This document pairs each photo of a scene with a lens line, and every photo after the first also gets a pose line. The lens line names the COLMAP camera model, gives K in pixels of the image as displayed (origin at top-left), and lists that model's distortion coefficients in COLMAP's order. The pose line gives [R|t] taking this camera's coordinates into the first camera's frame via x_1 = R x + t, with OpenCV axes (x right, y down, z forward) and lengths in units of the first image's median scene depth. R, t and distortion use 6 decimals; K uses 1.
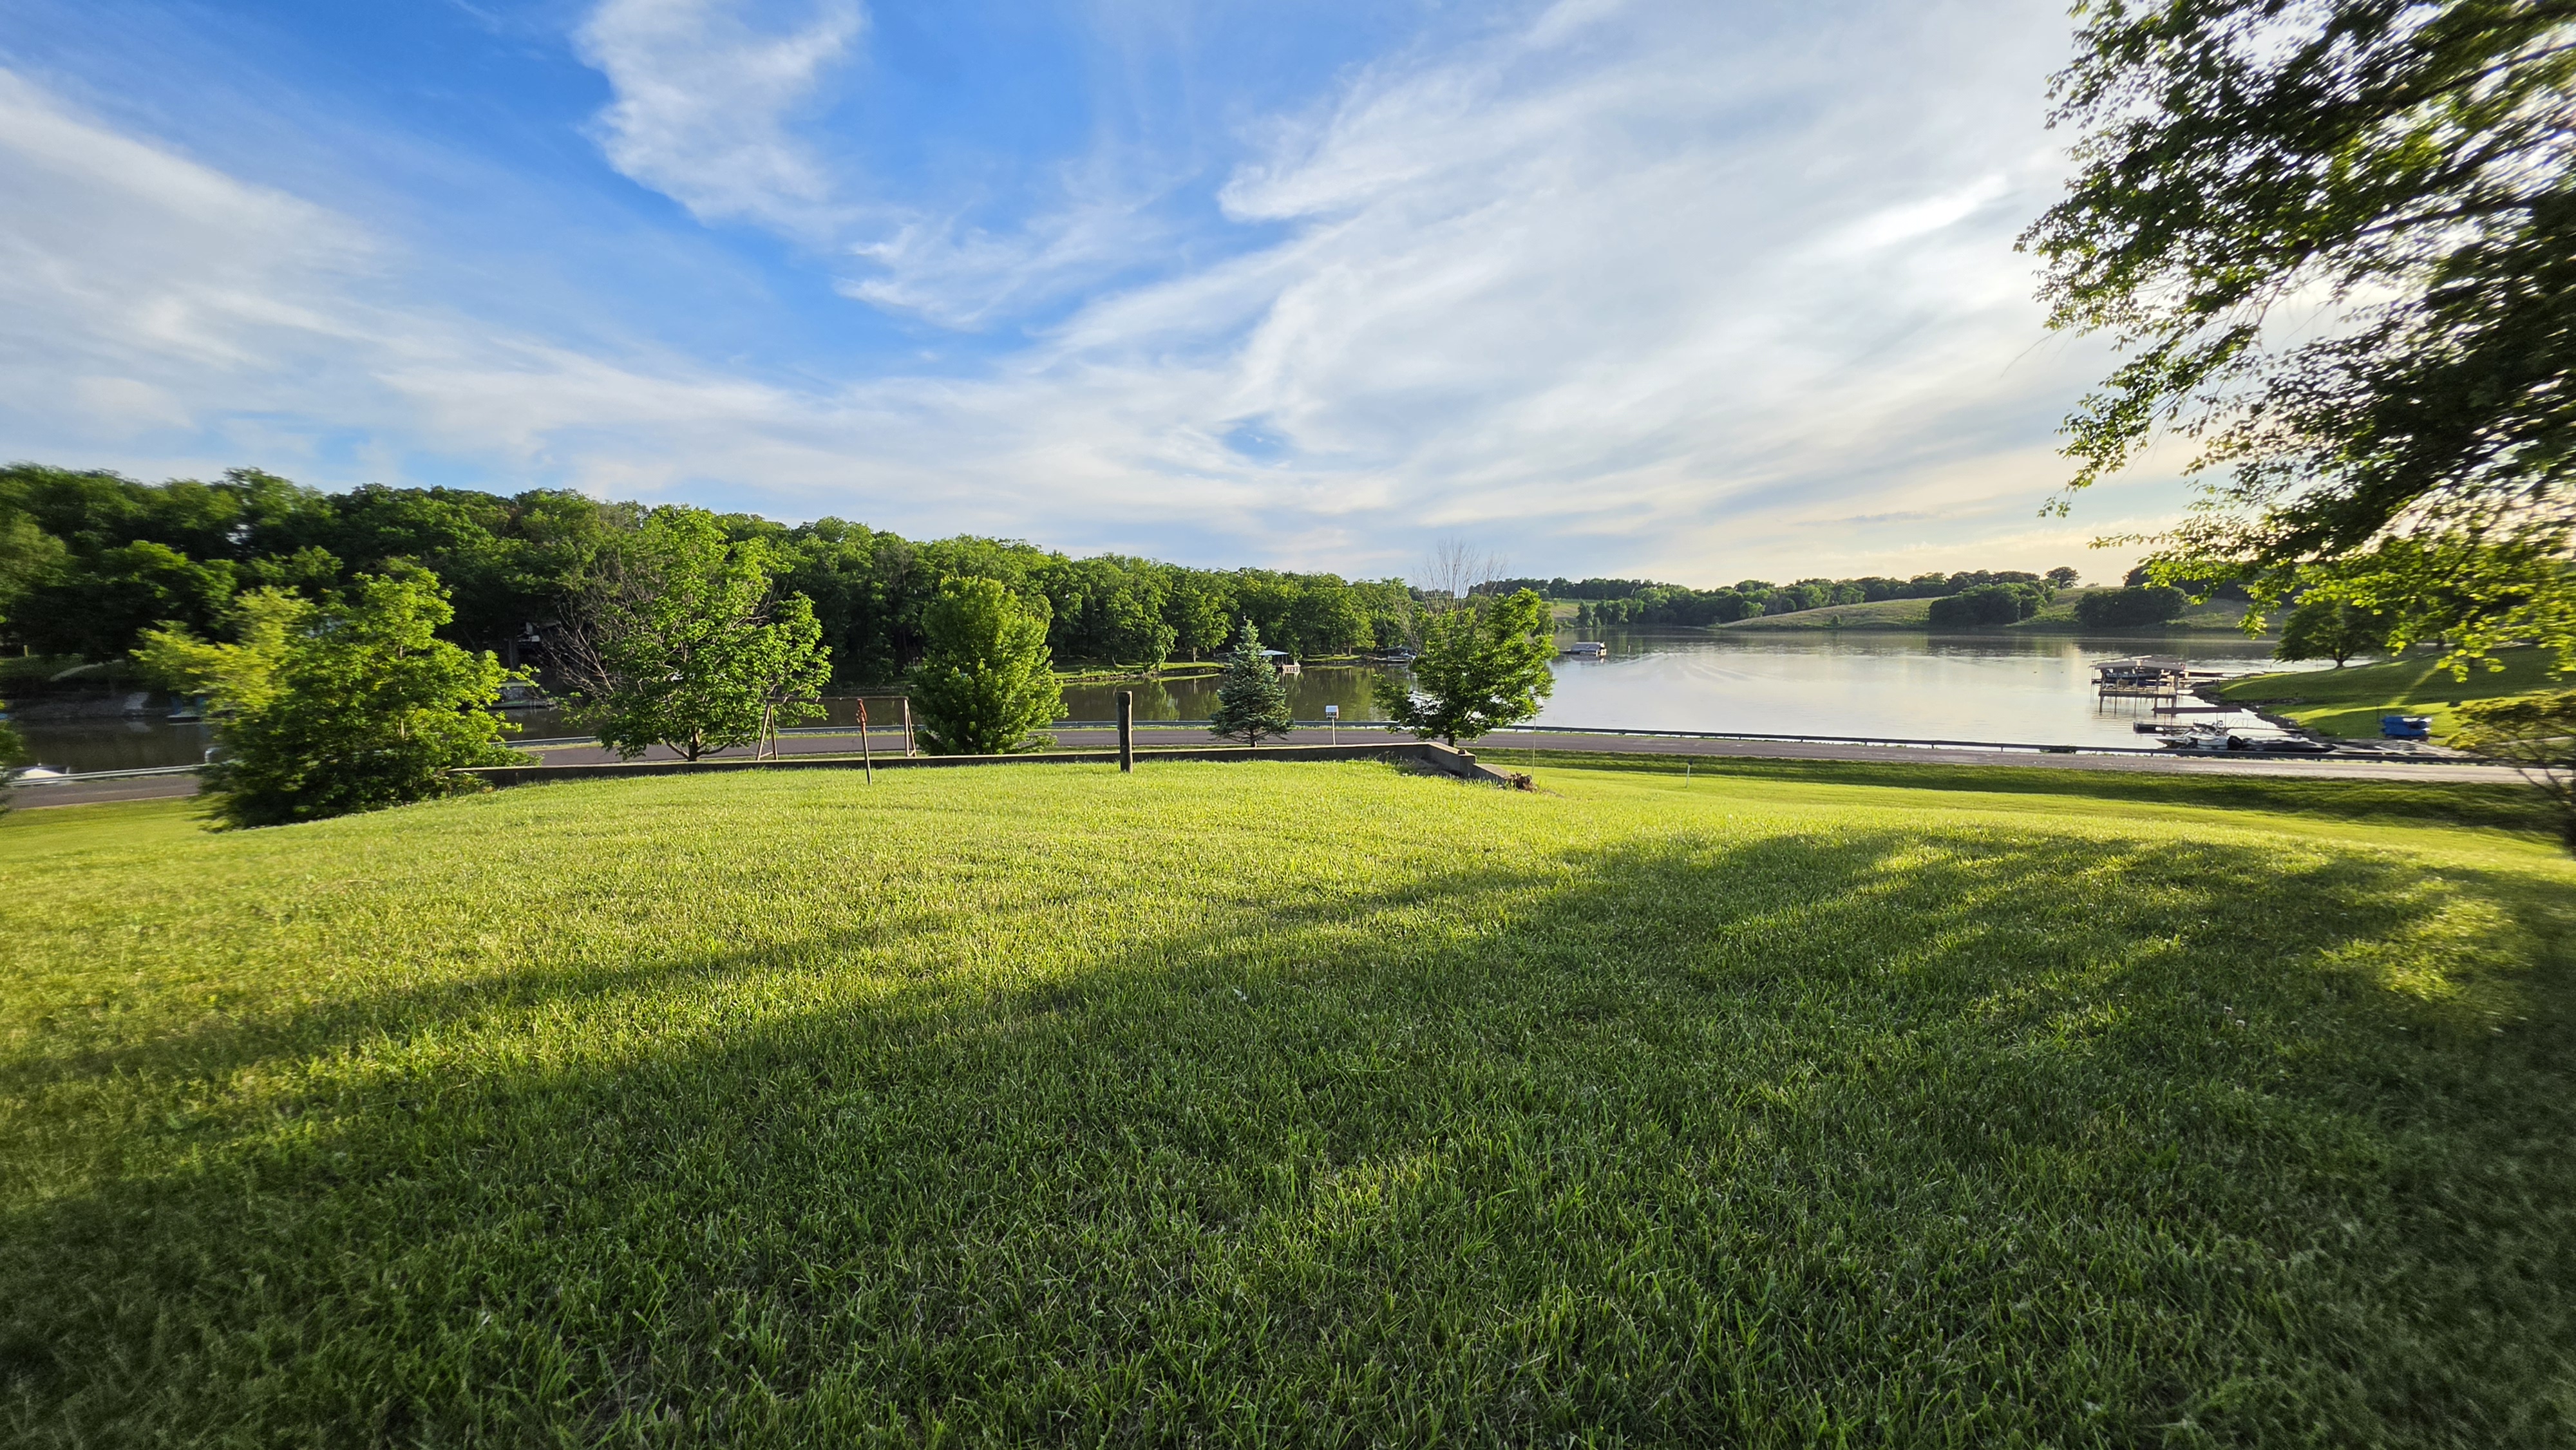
lens RADIAL K [[1039.7, 0, 1296.0], [0, 1039.7, 711.5], [0, 0, 1]] dist [-0.001689, 0.000569]
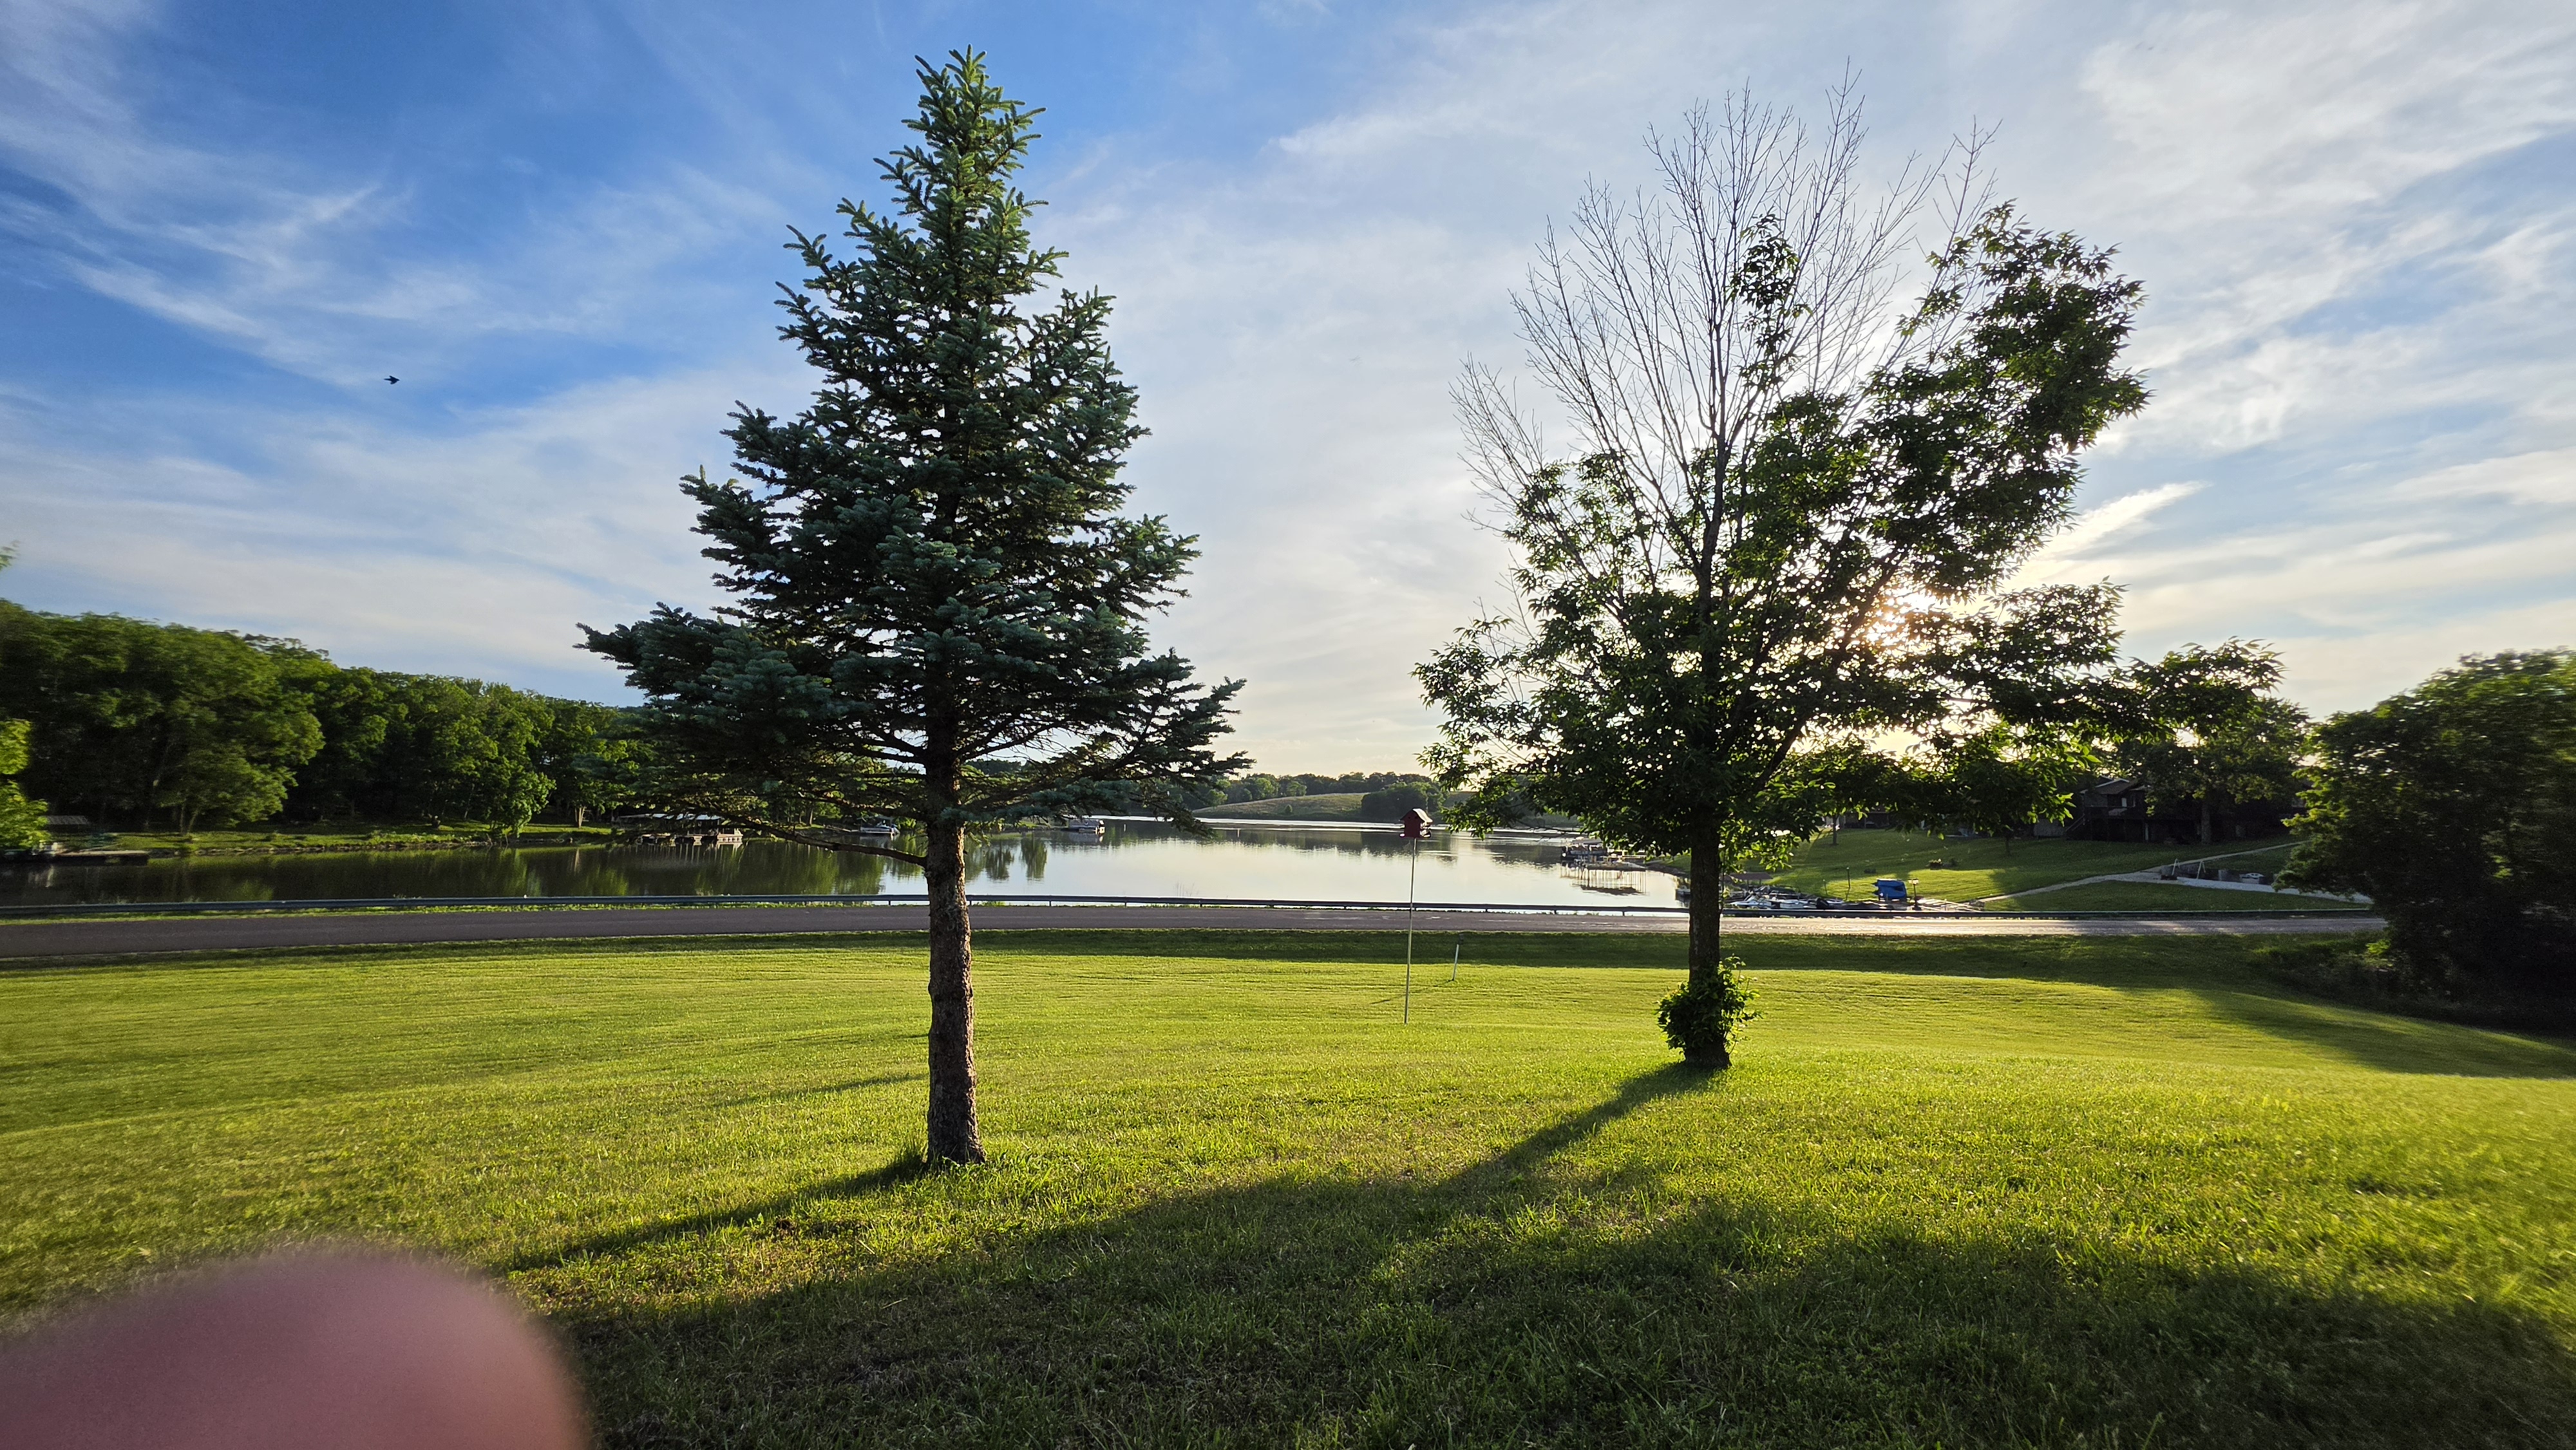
lens RADIAL K [[1033.6, 0, 1287.0], [0, 1033.6, 715.3], [0, 0, 1]] dist [-0.003083, -0.000100]
pose [[0.878364, 0.072171, 0.472512, -0.064256], [0.011732, 0.984983, -0.172254, 0.034504], [-0.477848, 0.156845, 0.864327, 0.823544]]
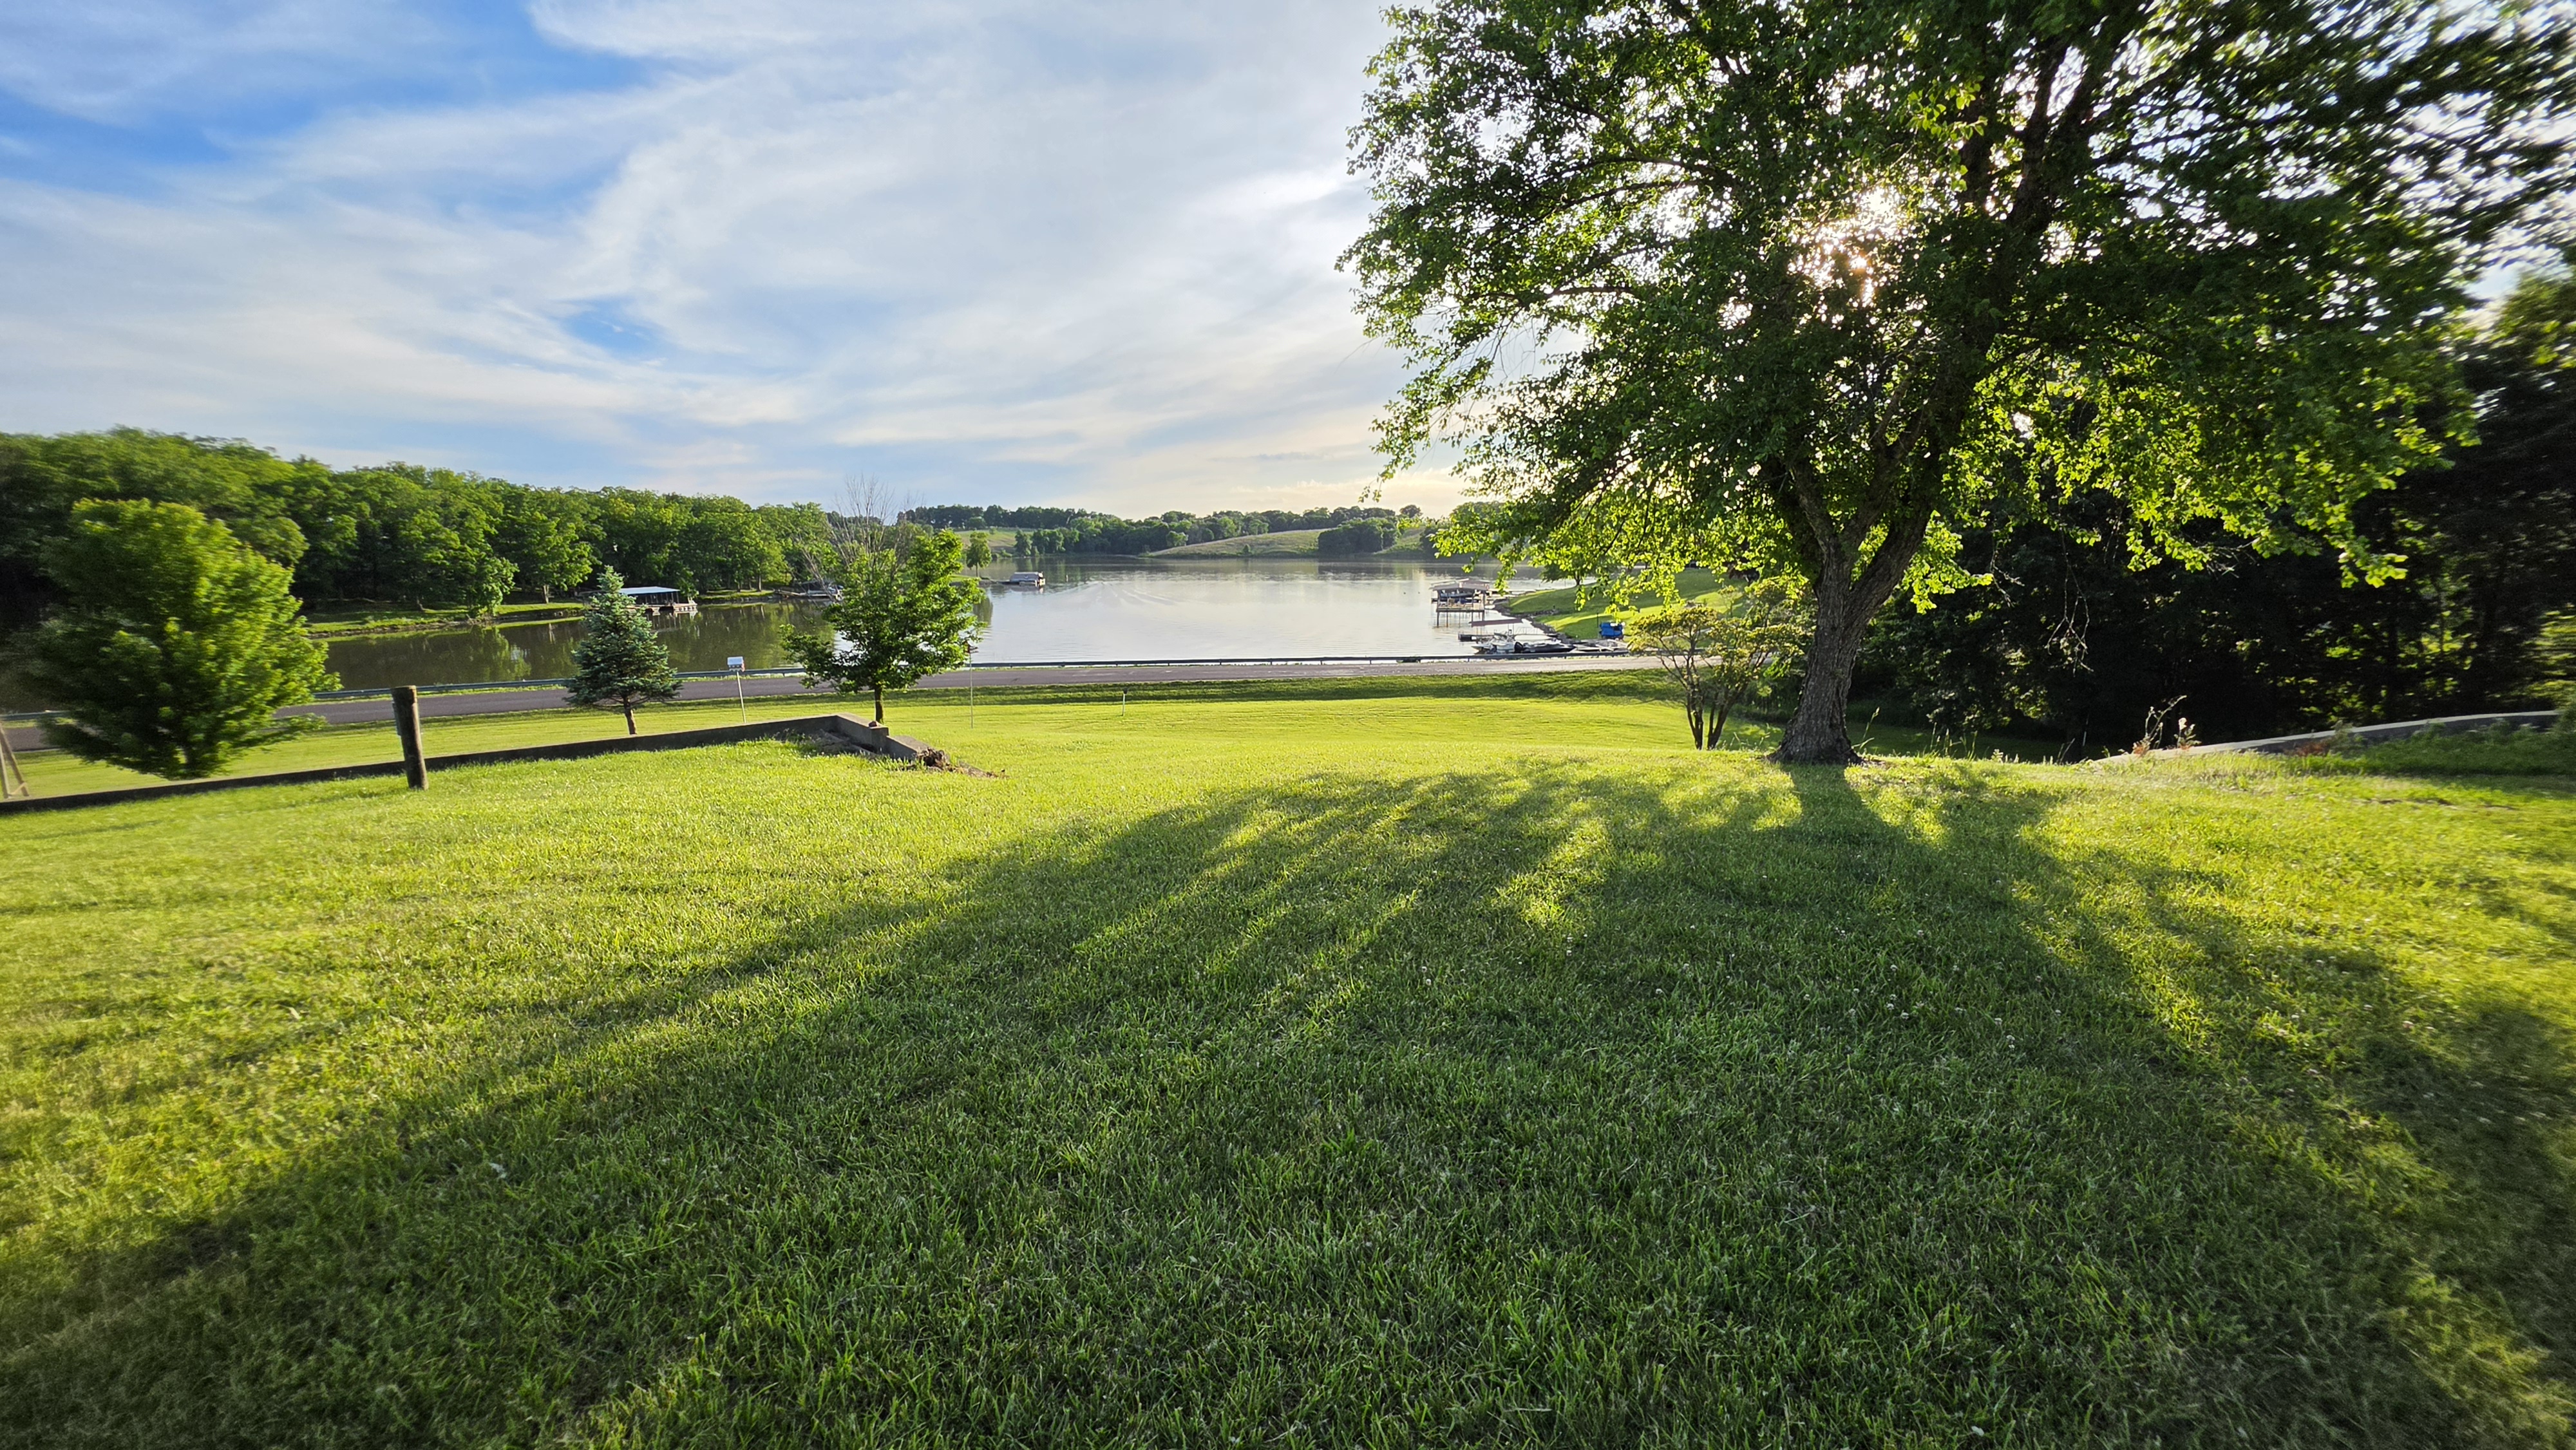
lens RADIAL K [[1039.7, 0, 1296.0], [0, 1039.7, 711.5], [0, 0, 1]] dist [-0.001689, 0.000569]
pose [[0.866057, -0.077395, 0.493918, 0.011676], [0.043582, 0.995871, 0.079631, -0.013694], [-0.498042, -0.047439, 0.865854, -0.004321]]
